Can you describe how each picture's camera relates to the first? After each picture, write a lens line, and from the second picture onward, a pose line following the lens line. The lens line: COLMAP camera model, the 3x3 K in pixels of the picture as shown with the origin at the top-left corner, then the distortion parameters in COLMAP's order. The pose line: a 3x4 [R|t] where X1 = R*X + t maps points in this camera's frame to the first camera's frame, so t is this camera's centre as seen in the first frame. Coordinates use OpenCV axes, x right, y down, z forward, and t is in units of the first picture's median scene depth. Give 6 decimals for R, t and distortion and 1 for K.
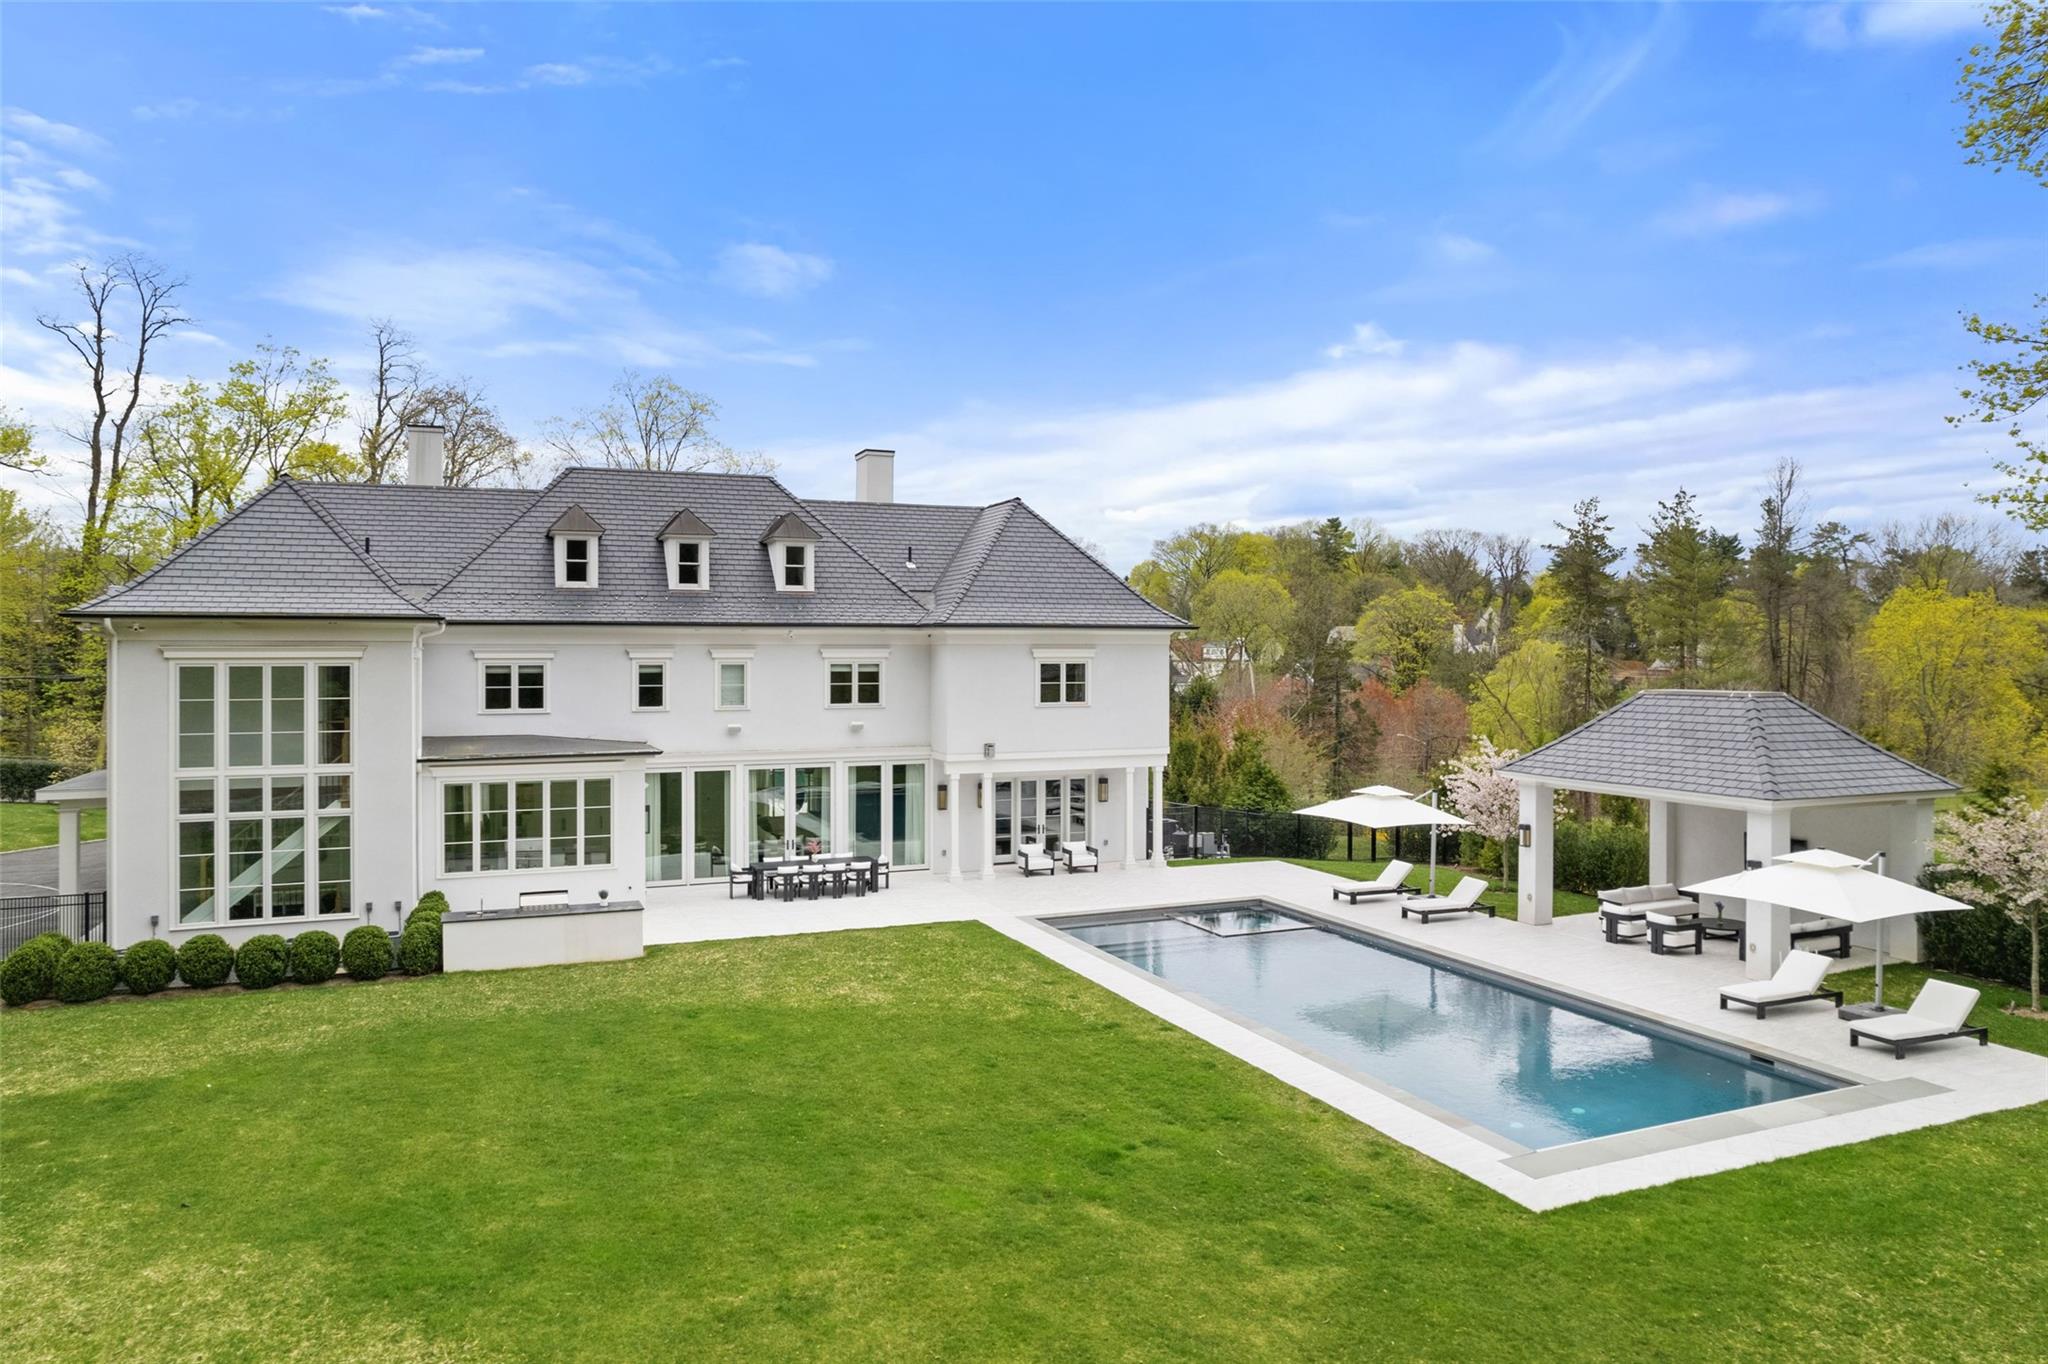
lens RADIAL K [[1187.8, 0, 980.5], [0, 1187.8, 672.4], [0, 0, 1]] dist [-0.061645, 0.041948]
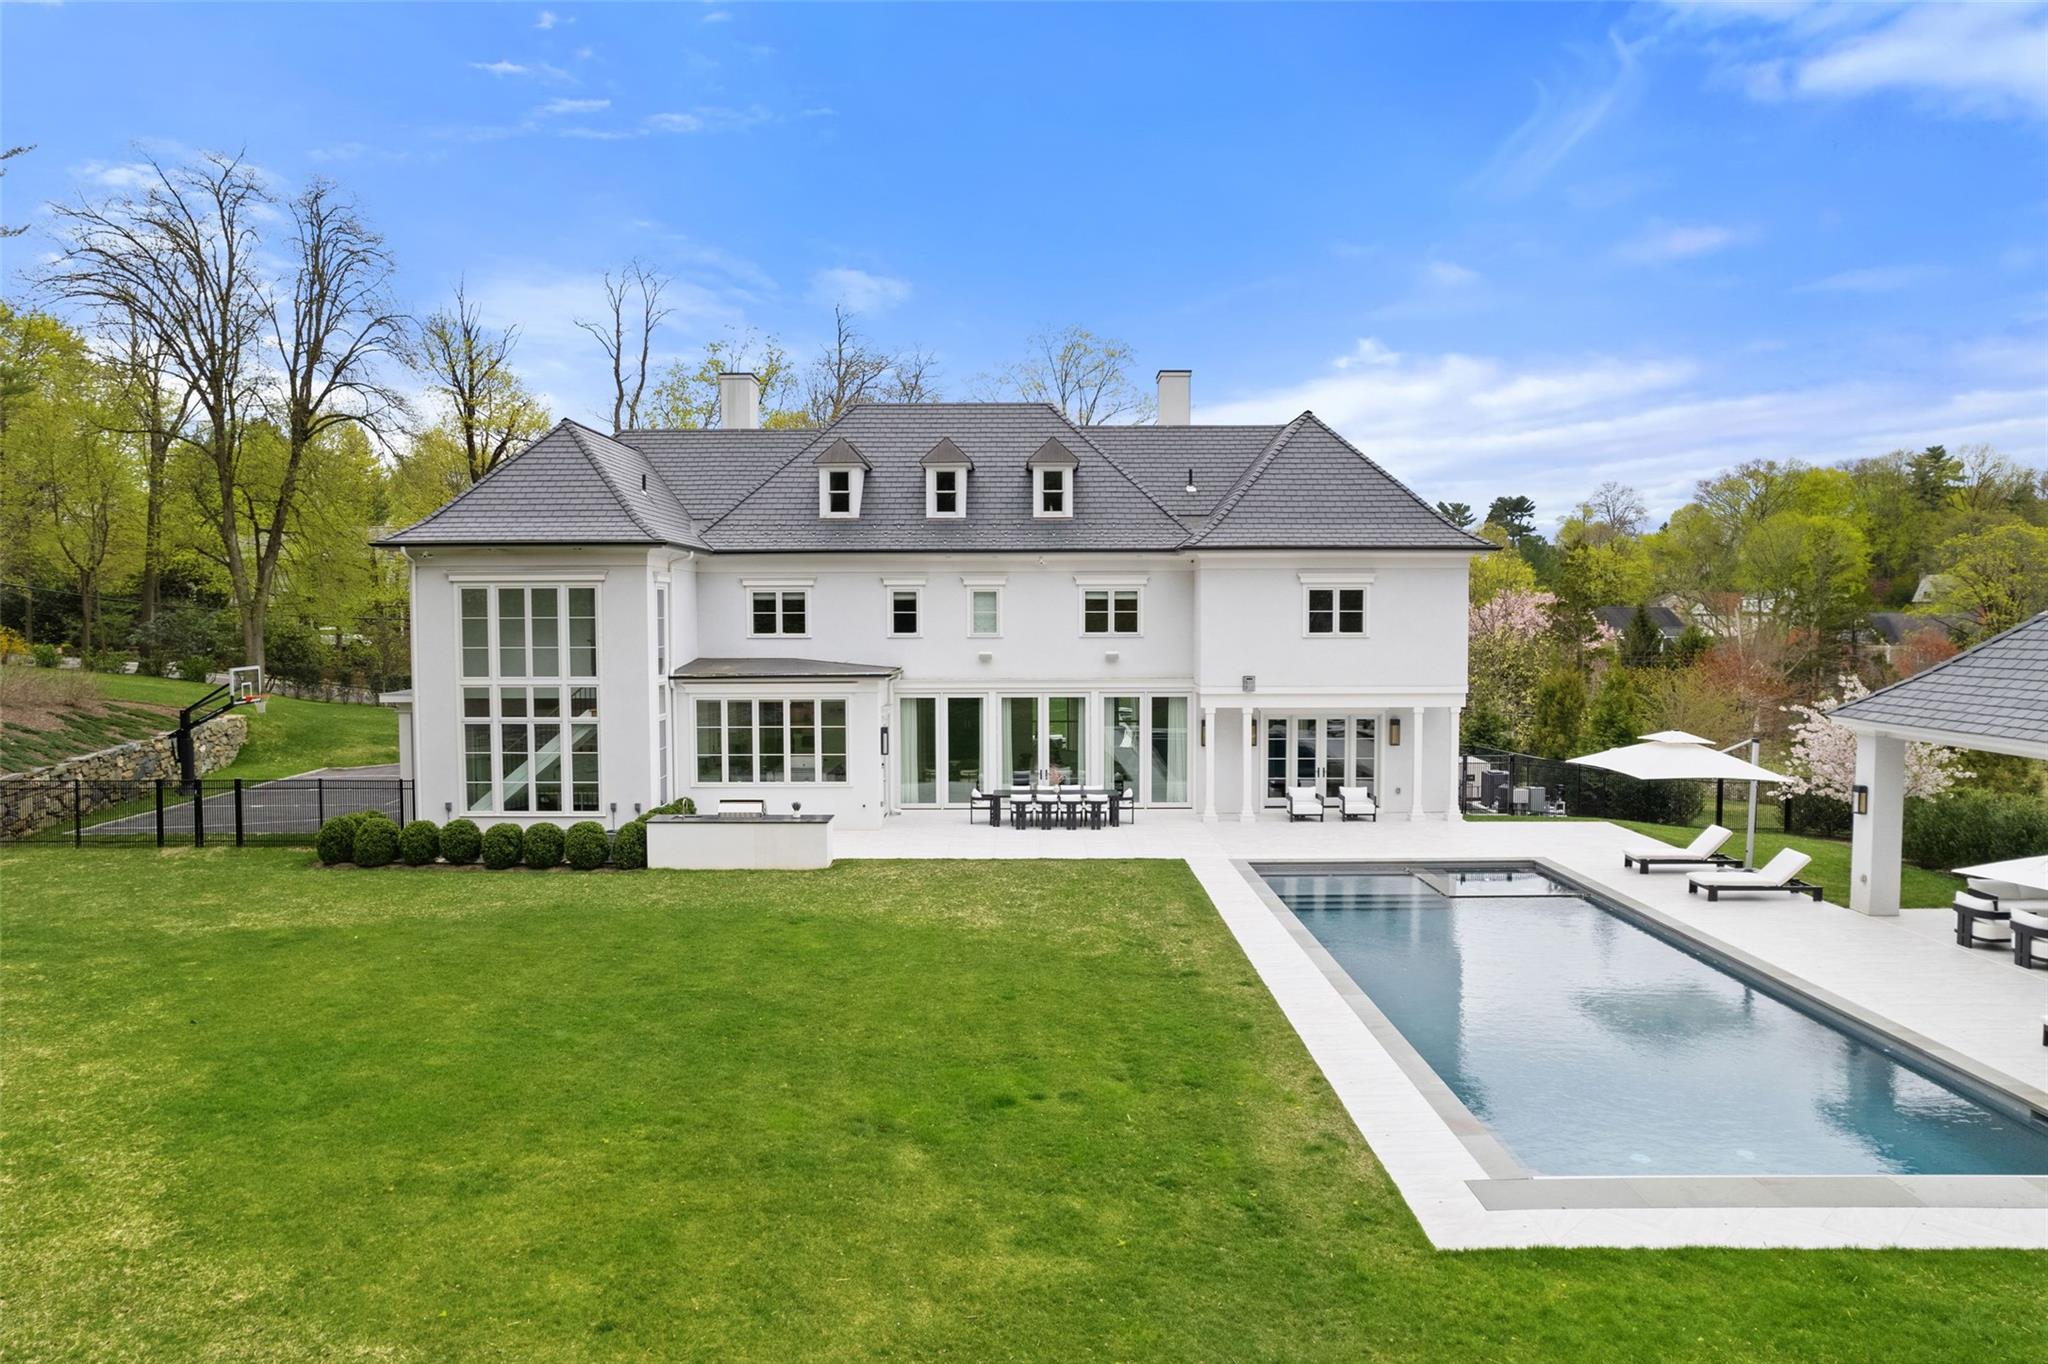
lens RADIAL K [[1187.8, 0, 980.5], [0, 1187.8, 672.4], [0, 0, 1]] dist [-0.061645, 0.041948]
pose [[0.936720, 0.018420, -0.349595, 0.191706], [-0.002694, 0.998964, 0.045417, 0.022115], [0.350069, -0.041601, 0.935800, 0.083171]]
